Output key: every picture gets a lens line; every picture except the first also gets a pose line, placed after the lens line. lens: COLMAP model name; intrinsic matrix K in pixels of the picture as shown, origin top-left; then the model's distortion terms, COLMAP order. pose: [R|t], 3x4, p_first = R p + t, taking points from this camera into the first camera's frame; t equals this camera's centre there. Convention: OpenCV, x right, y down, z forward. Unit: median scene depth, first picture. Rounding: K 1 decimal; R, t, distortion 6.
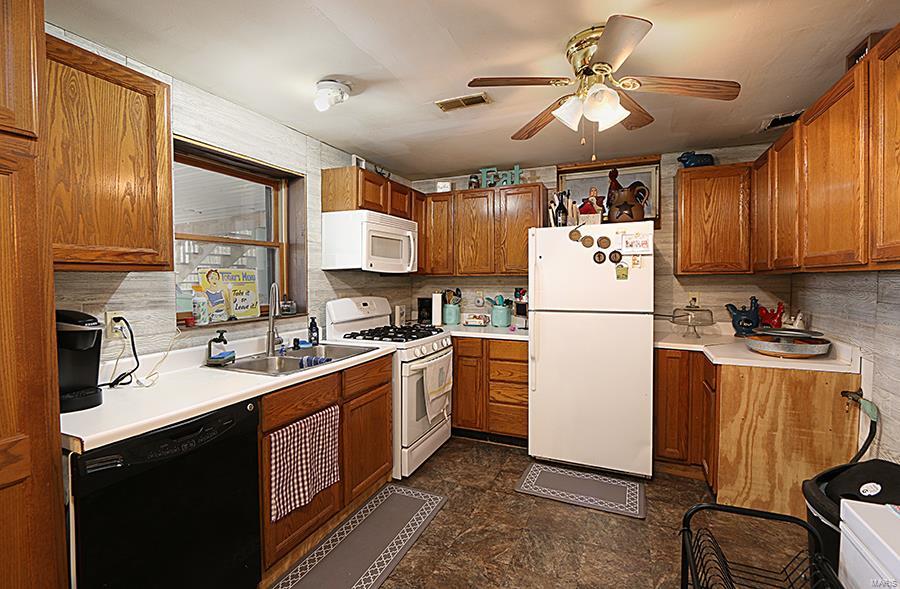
lens RADIAL K [[415.5, 0, 448.0], [0, 415.5, 288.9], [0, 0, 1]] dist [-0.000142, -0.000003]
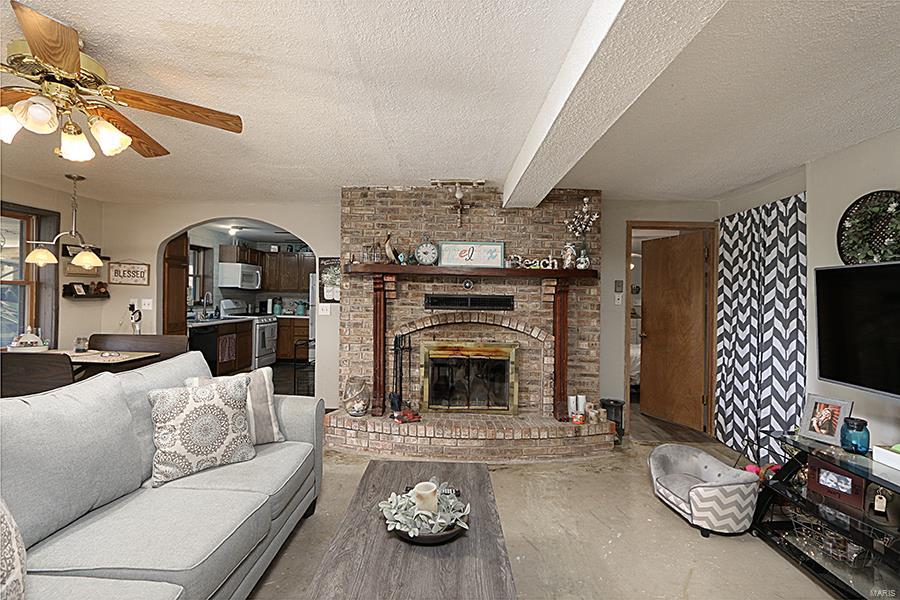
lens RADIAL K [[415.8, 0, 443.0], [0, 415.8, 296.5], [0, 0, 1]] dist [0.012494, 0.000250]
pose [[0.927462, 0.022635, 0.373232, -0.001468], [-0.015981, 0.999654, -0.020913, 0.034830], [-0.373576, 0.013431, 0.927502, -1.606097]]
